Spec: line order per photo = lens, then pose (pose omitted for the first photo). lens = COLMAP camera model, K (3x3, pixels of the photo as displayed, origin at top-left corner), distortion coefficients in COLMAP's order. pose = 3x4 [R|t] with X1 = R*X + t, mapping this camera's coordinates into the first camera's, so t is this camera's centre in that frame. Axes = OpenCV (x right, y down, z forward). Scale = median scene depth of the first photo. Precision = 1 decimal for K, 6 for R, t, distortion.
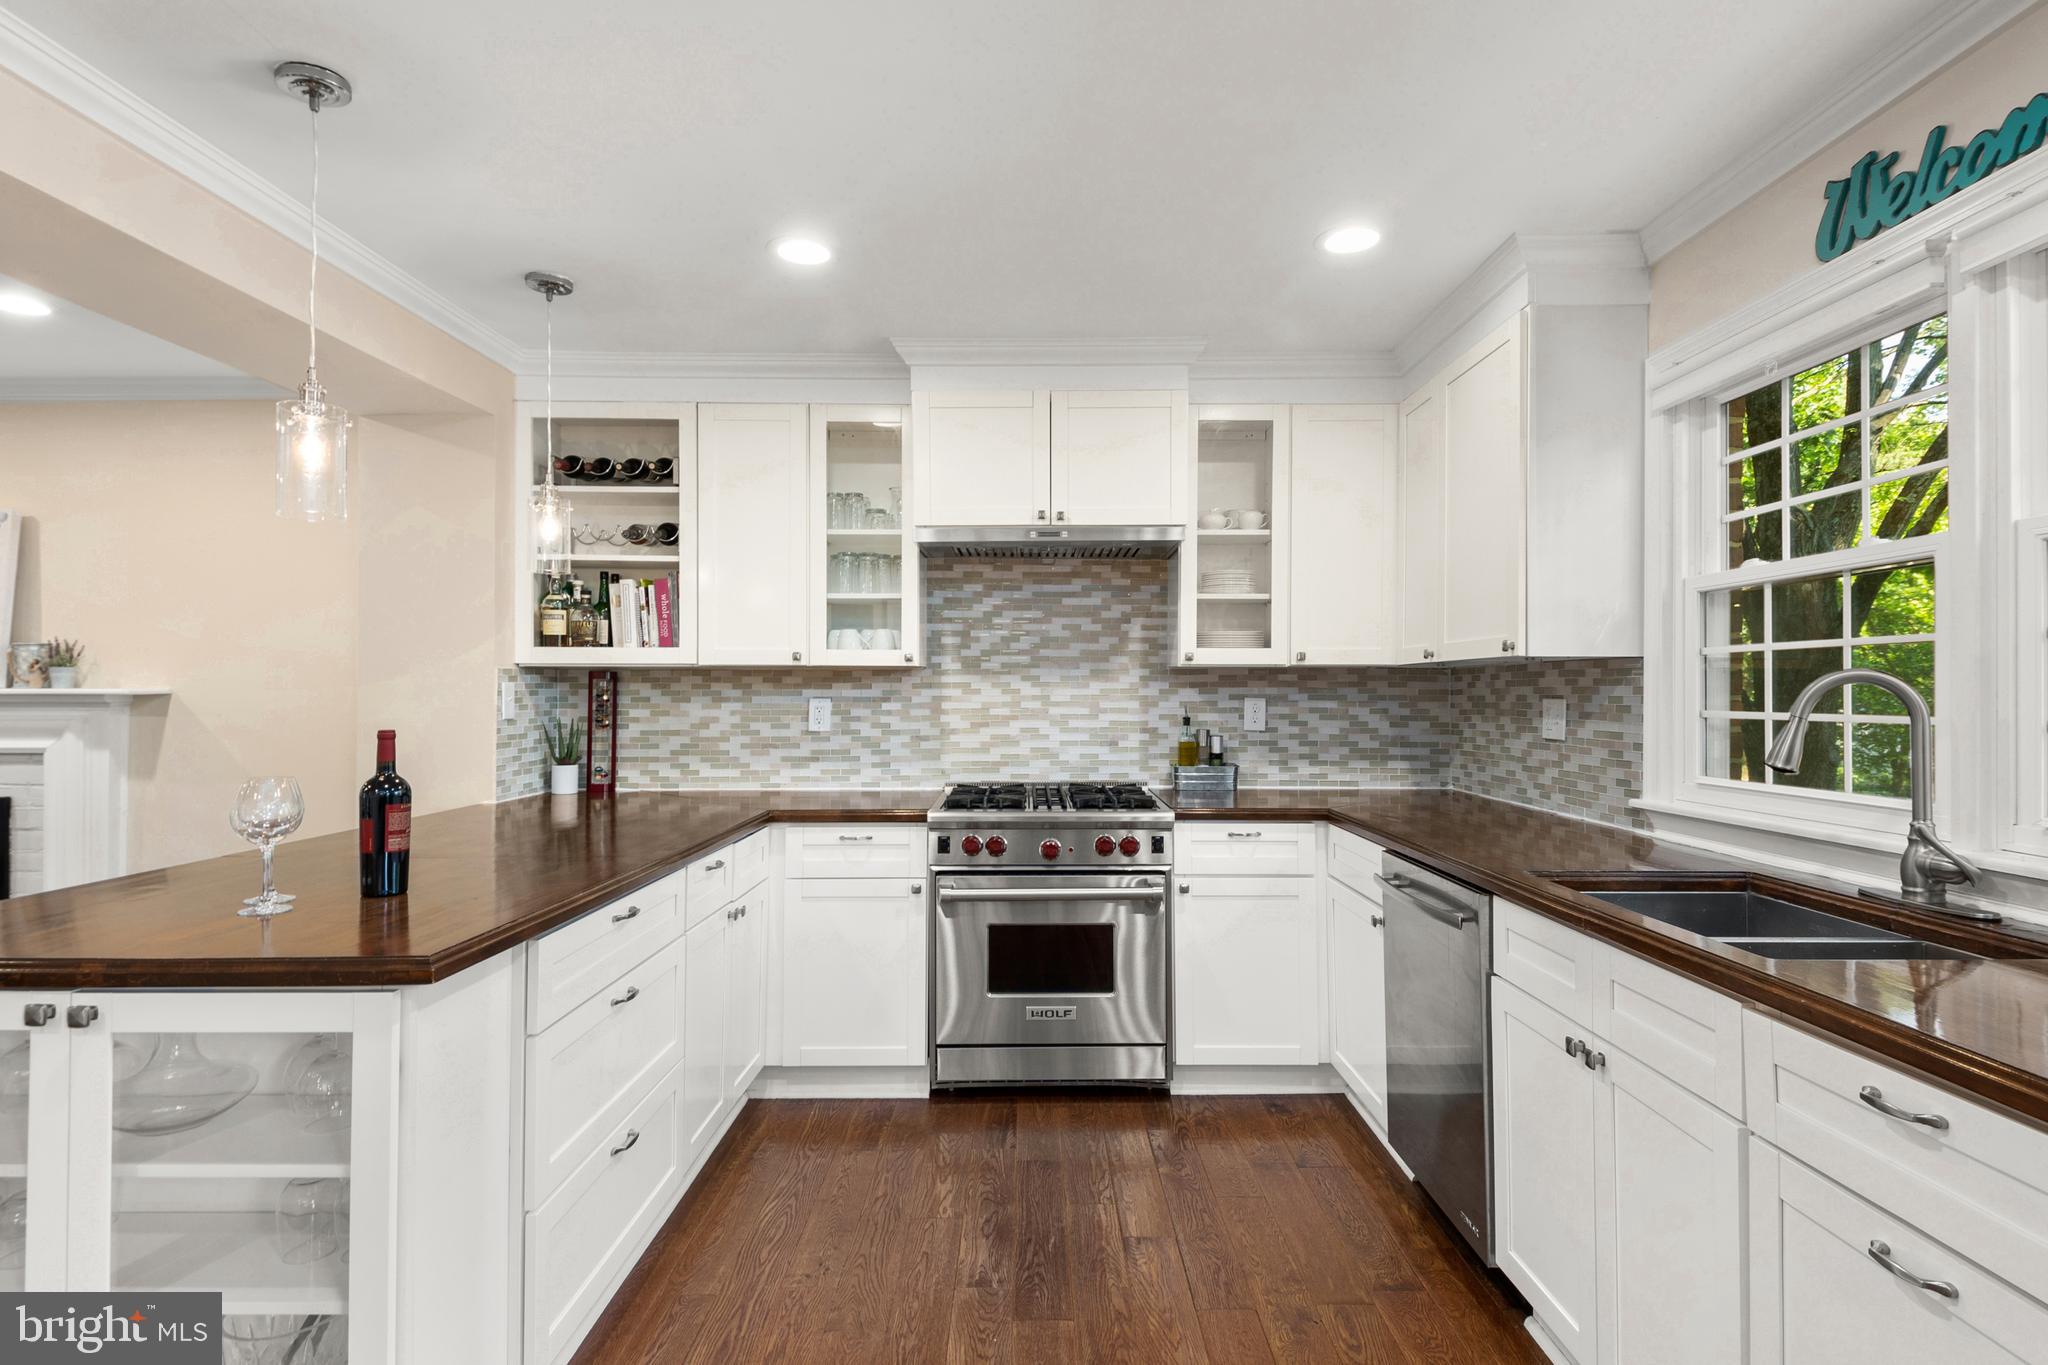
lens RADIAL K [[1029.4, 0, 1033.9], [0, 1029.4, 682.3], [0, 0, 1]] dist [0.058267, -0.047156]
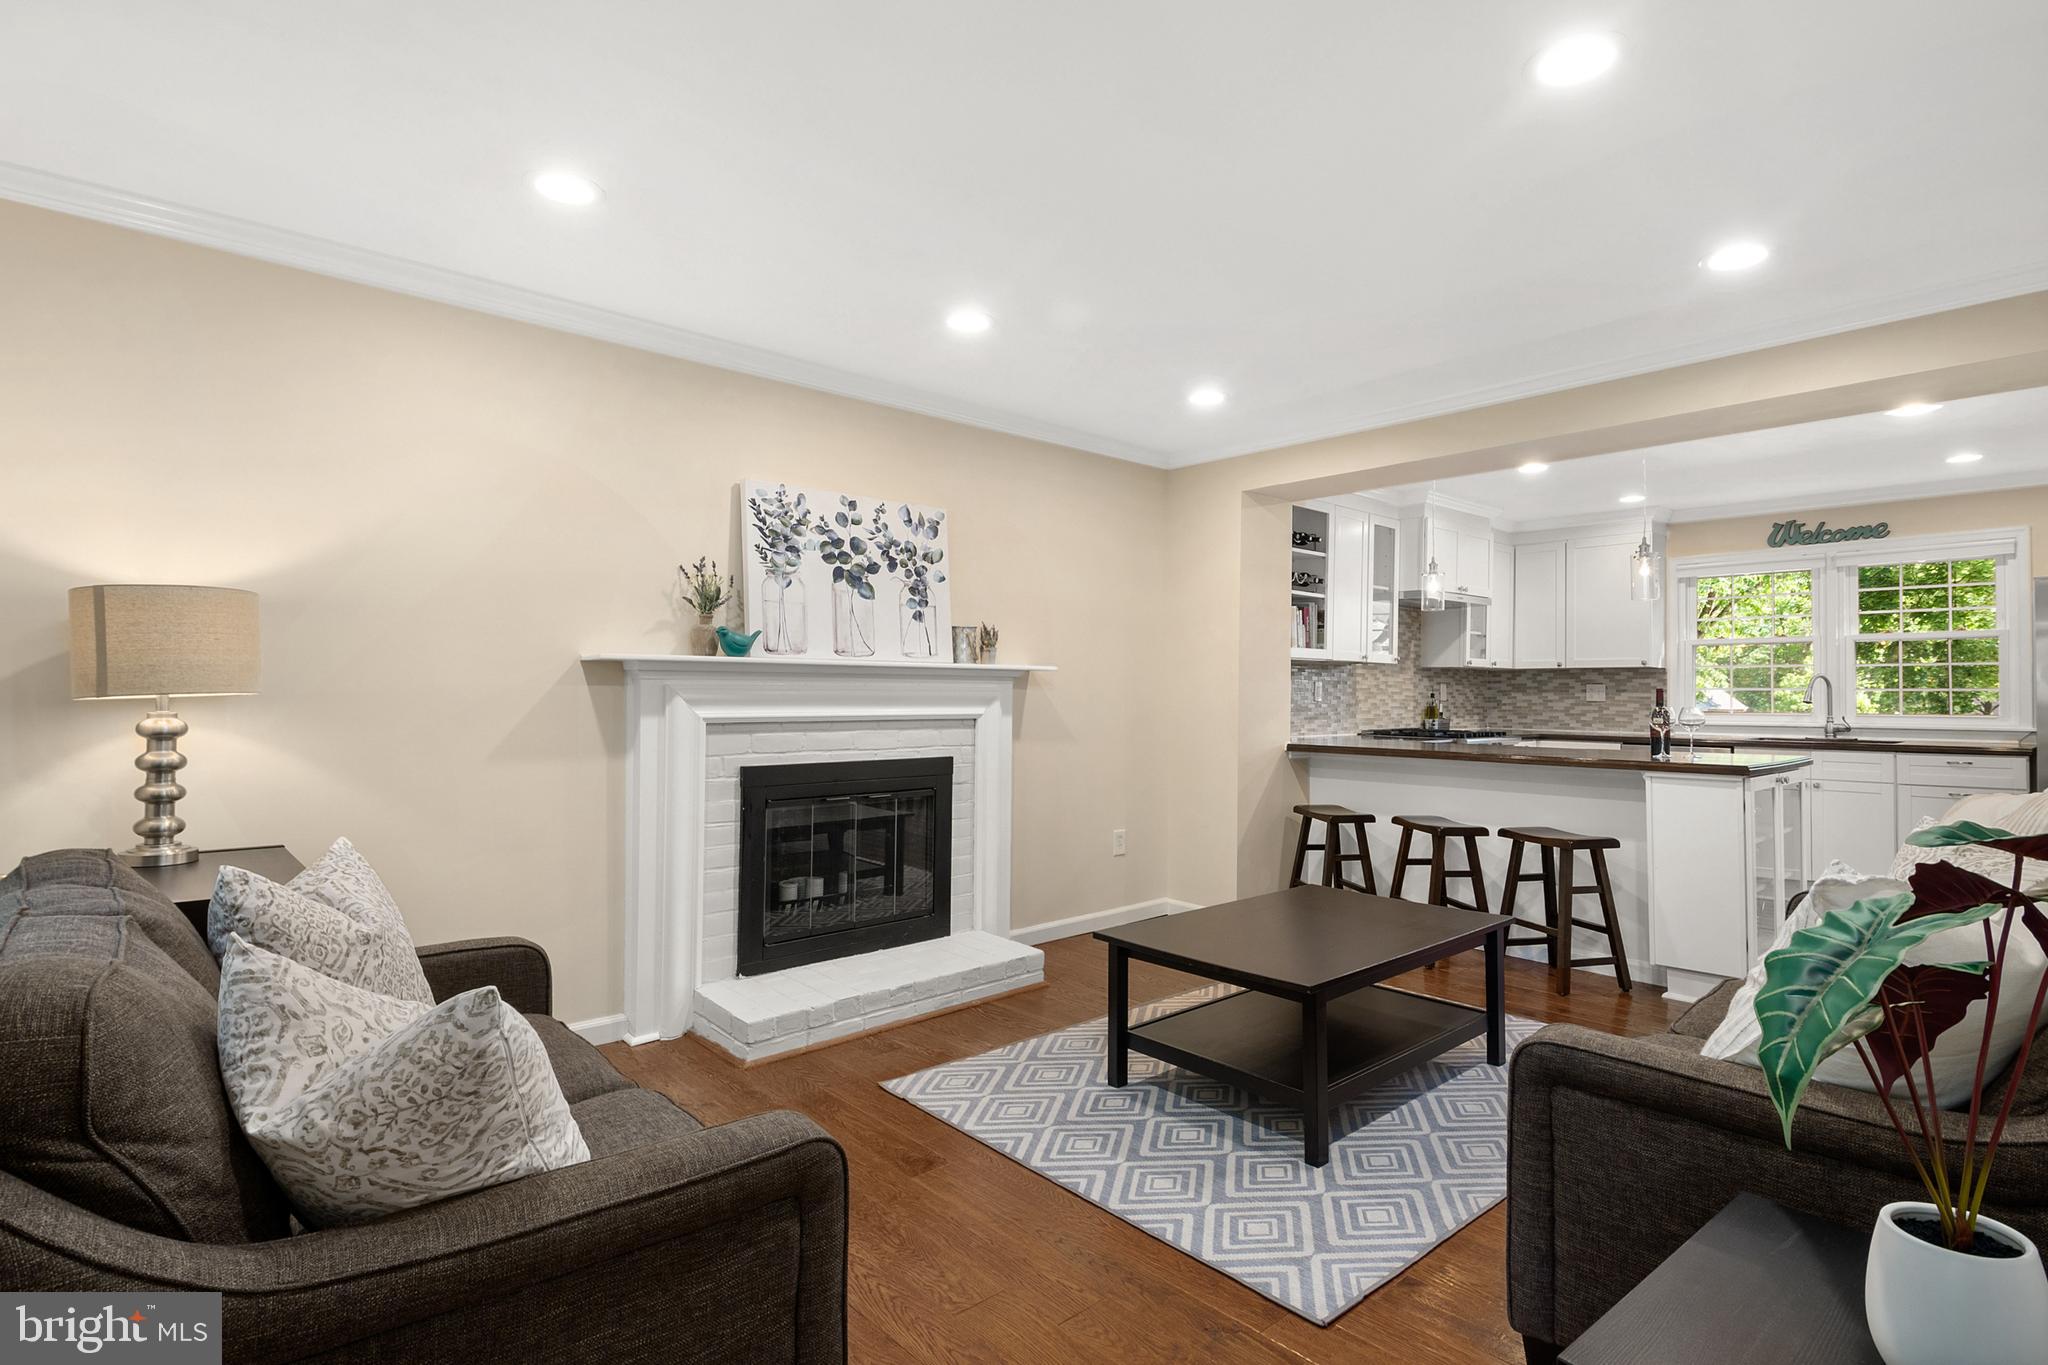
lens RADIAL K [[1000.9, 0, 1034.8], [0, 1000.9, 683.0], [0, 0, 1]] dist [0.035799, -0.027561]
pose [[0.747621, 0.011168, 0.664032, -1.624890], [-0.013417, 0.999909, -0.001711, 0.027323], [-0.663990, -0.007630, 0.747702, 0.093131]]
